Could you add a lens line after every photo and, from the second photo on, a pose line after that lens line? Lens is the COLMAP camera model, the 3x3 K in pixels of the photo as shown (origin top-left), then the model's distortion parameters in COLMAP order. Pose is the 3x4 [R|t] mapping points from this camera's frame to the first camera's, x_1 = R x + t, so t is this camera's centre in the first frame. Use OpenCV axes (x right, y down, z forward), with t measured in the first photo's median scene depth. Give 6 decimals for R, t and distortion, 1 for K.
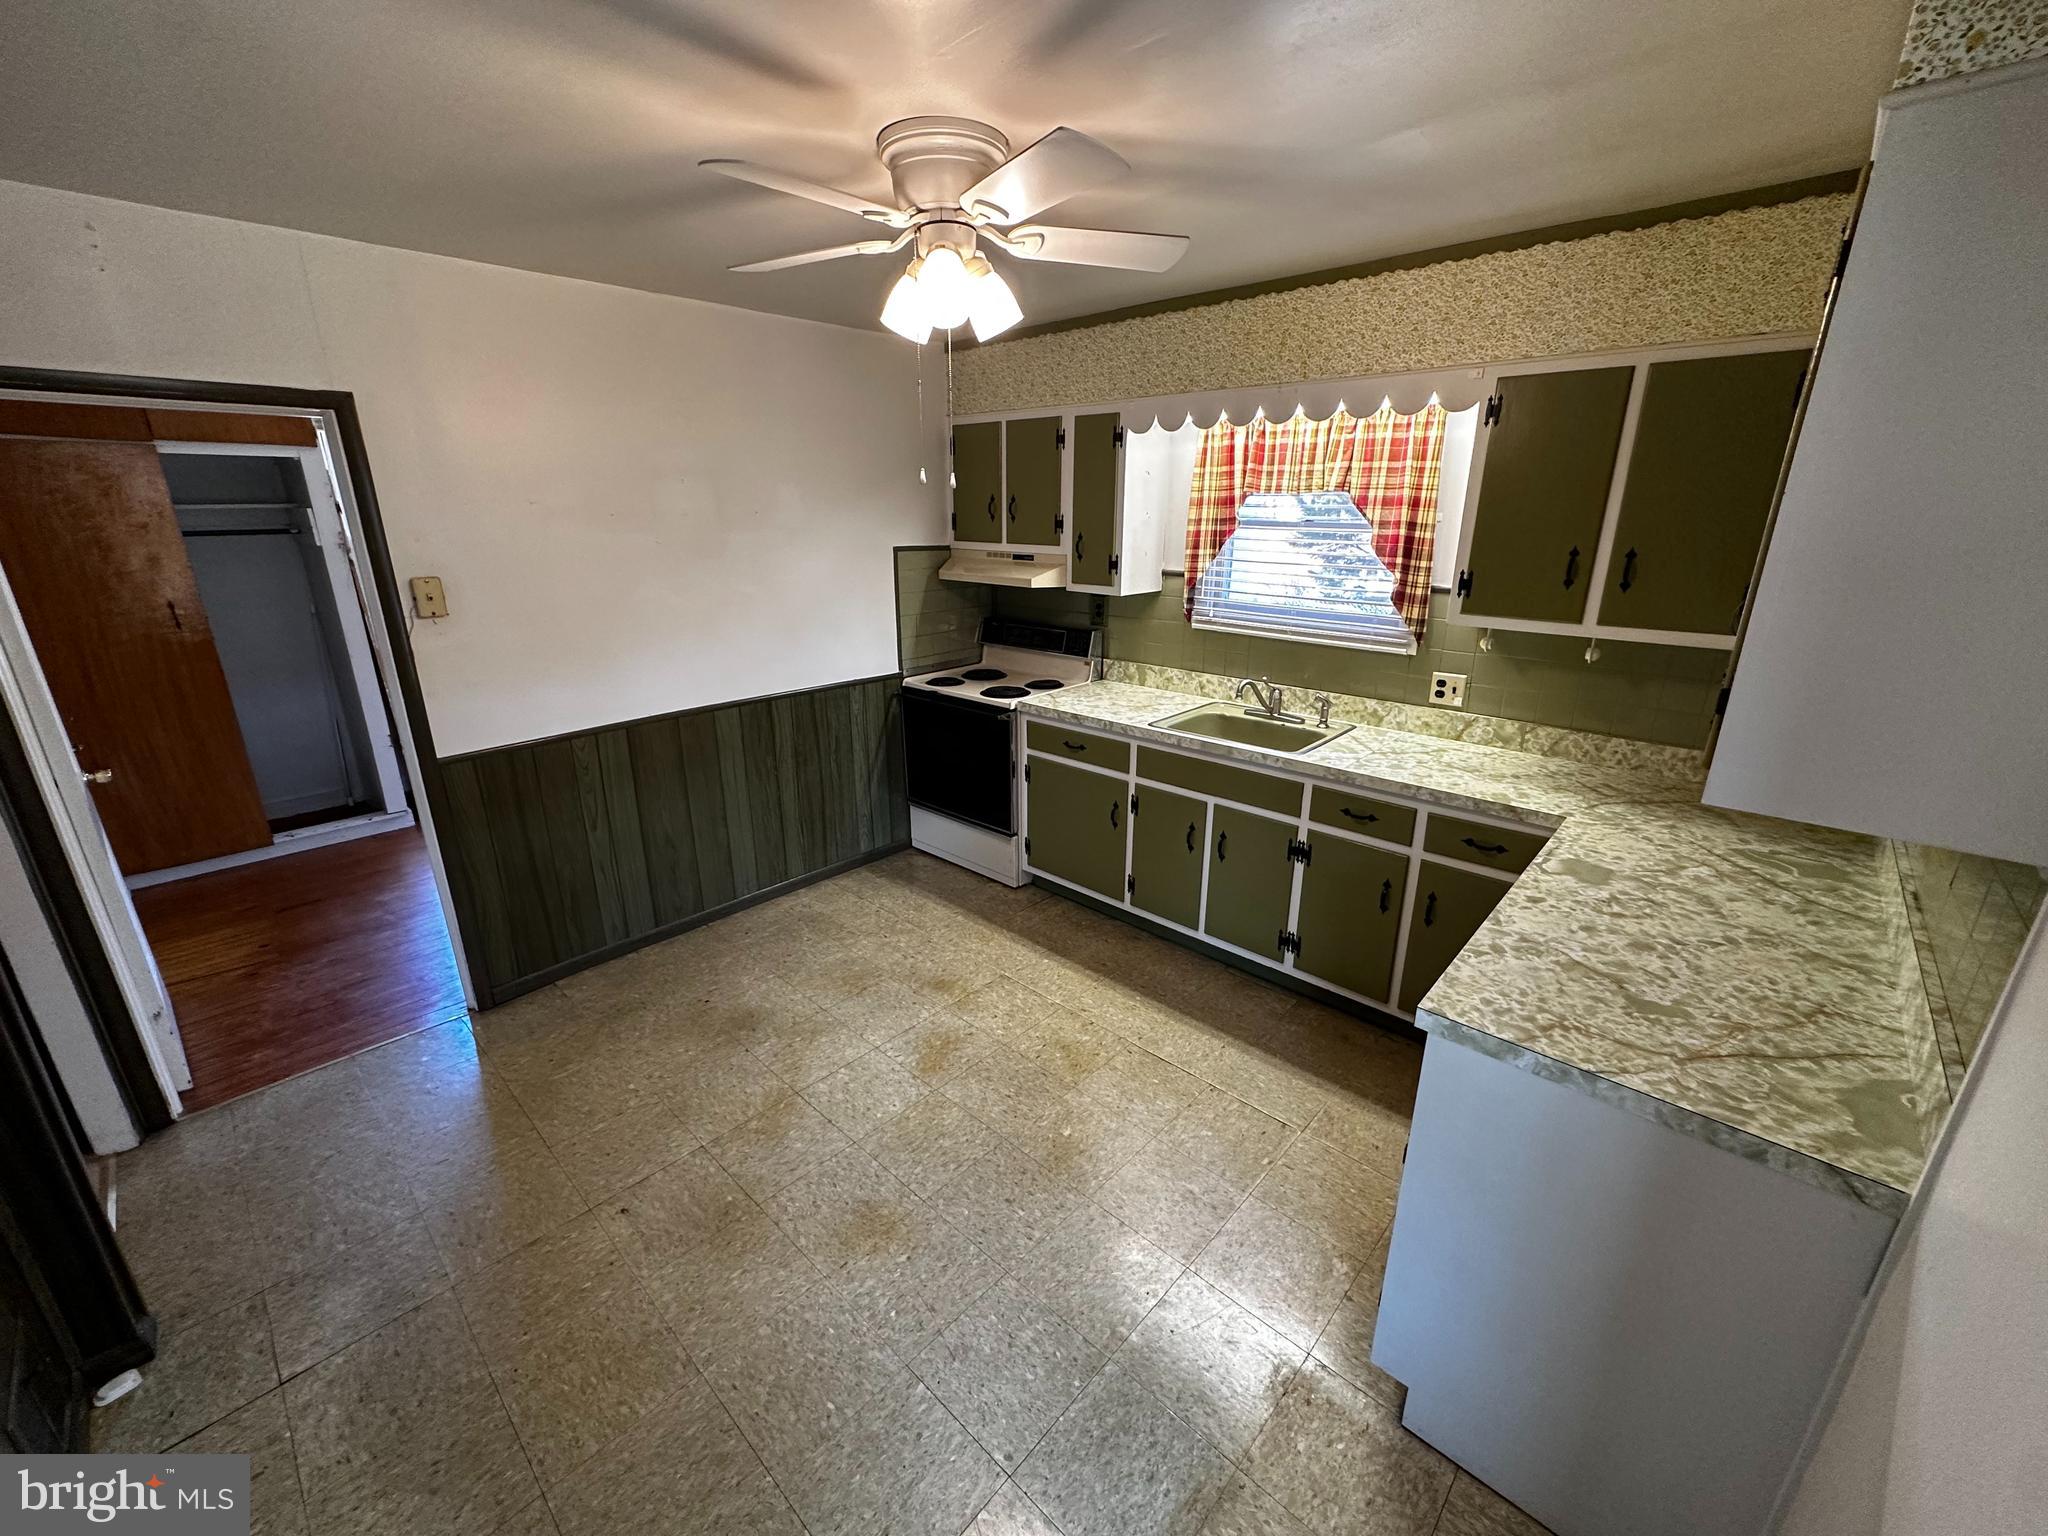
lens RADIAL K [[816.4, 0, 1026.4], [0, 816.4, 770.5], [0, 0, 1]] dist [-0.004207, 0.001076]
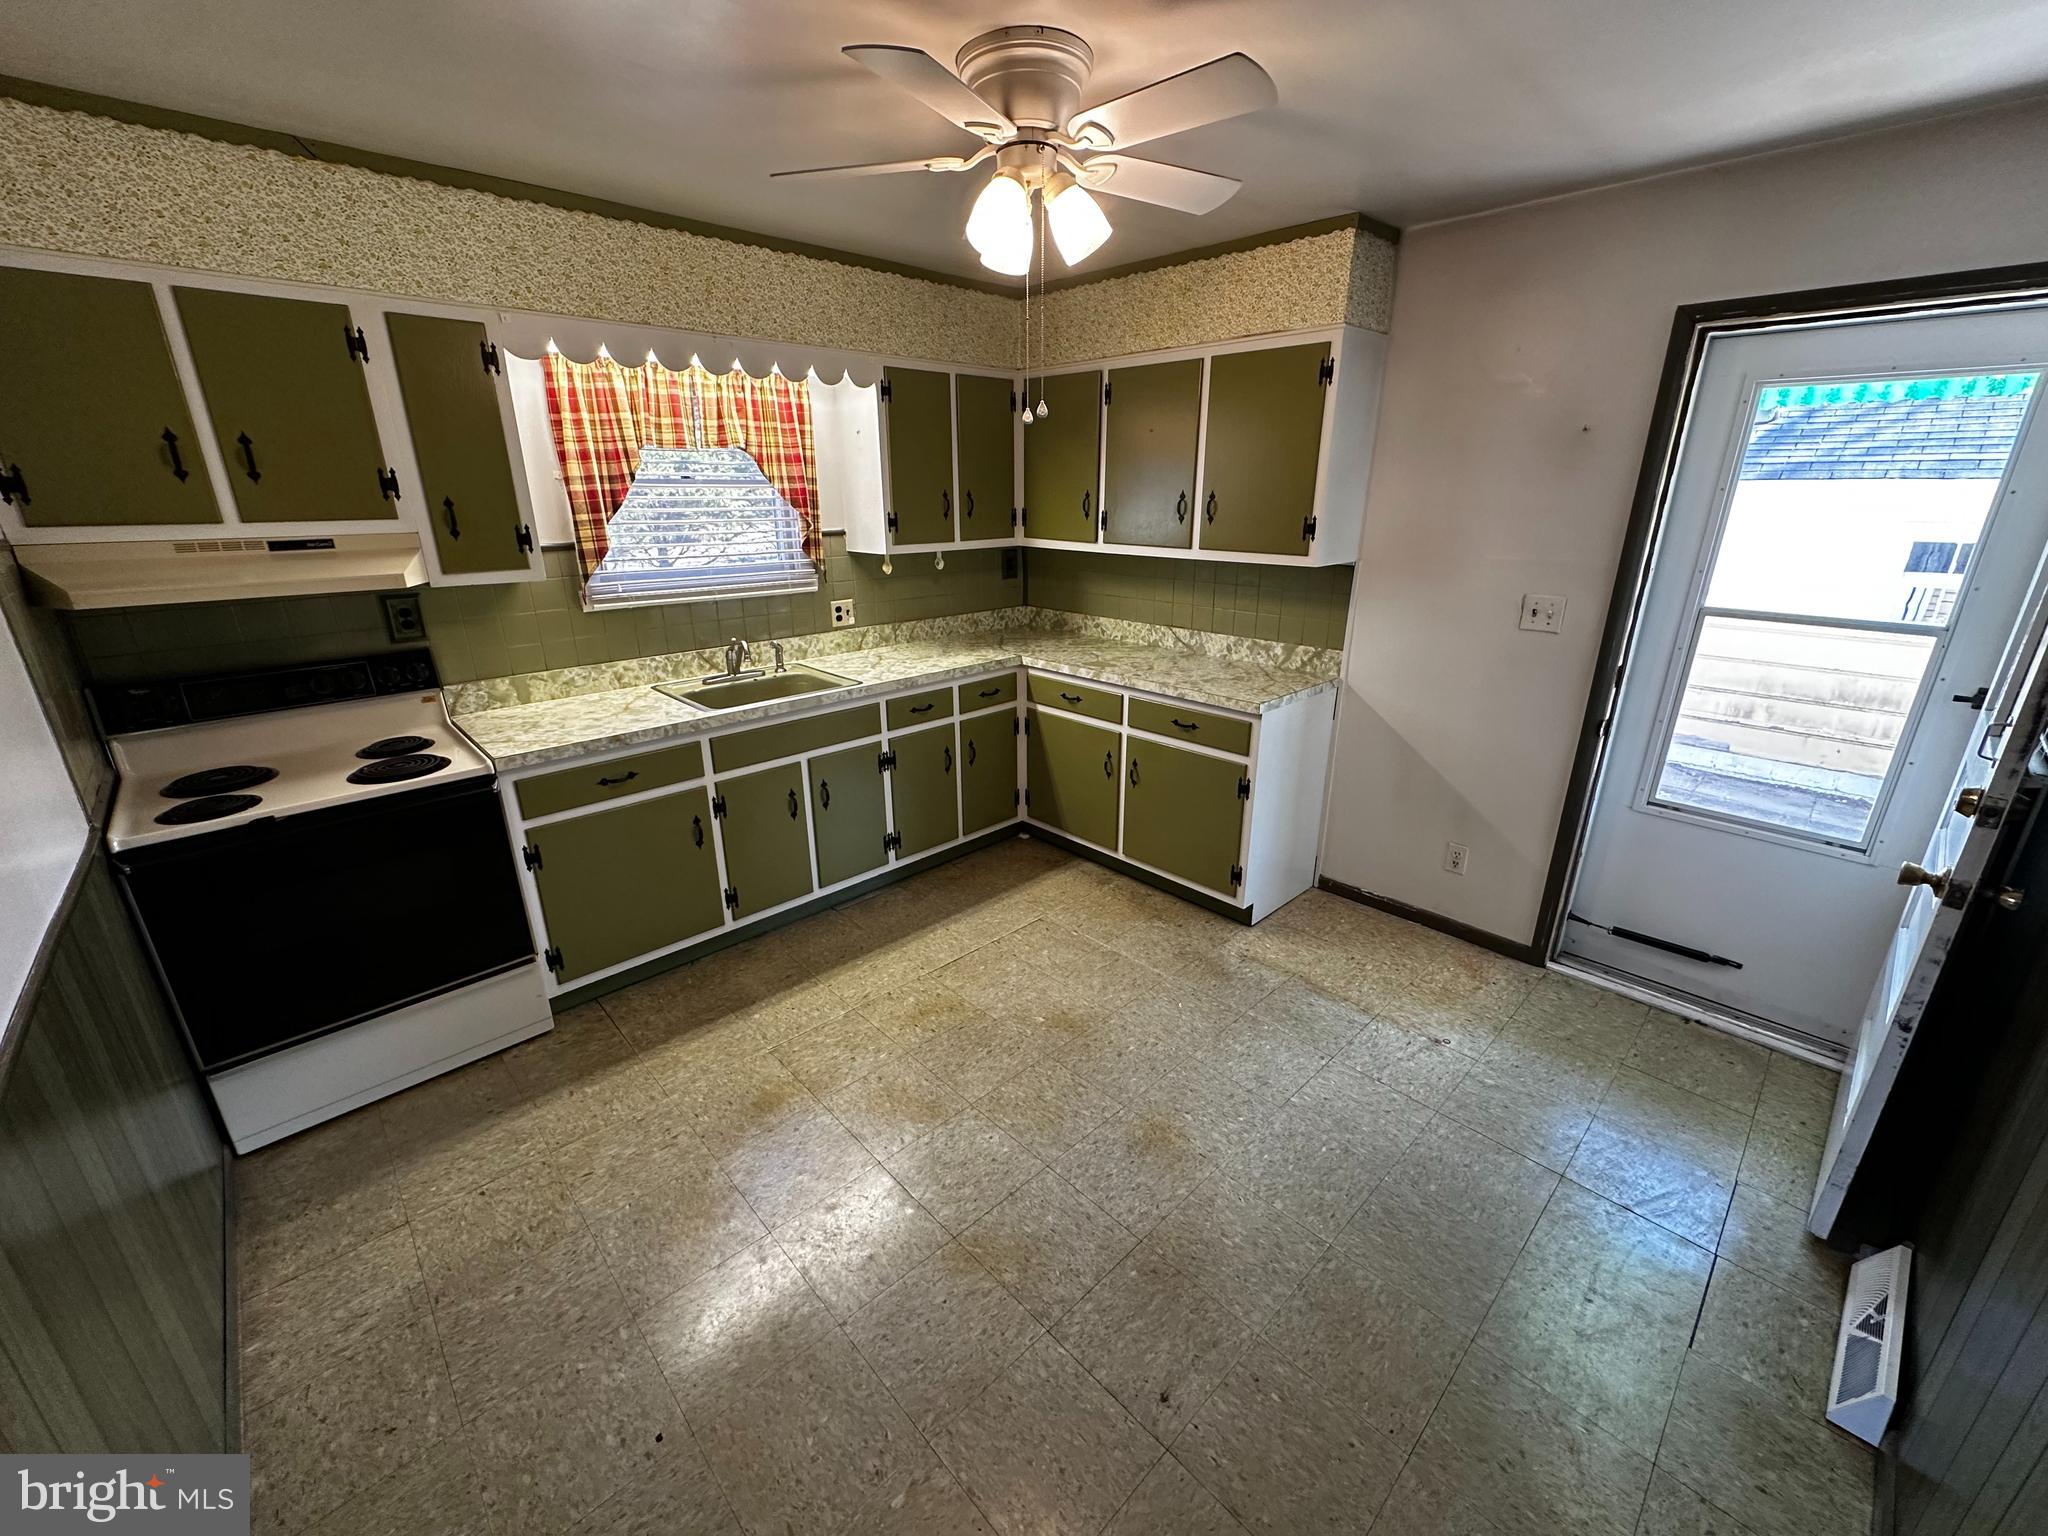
lens RADIAL K [[816.4, 0, 1021.9], [0, 816.4, 770.7], [0, 0, 1]] dist [-0.004207, 0.001076]
pose [[0.060883, -0.329165, 0.942308, -0.697829], [0.314154, 0.902400, 0.294927, -0.158012], [-0.947418, 0.278074, 0.158350, 0.586092]]
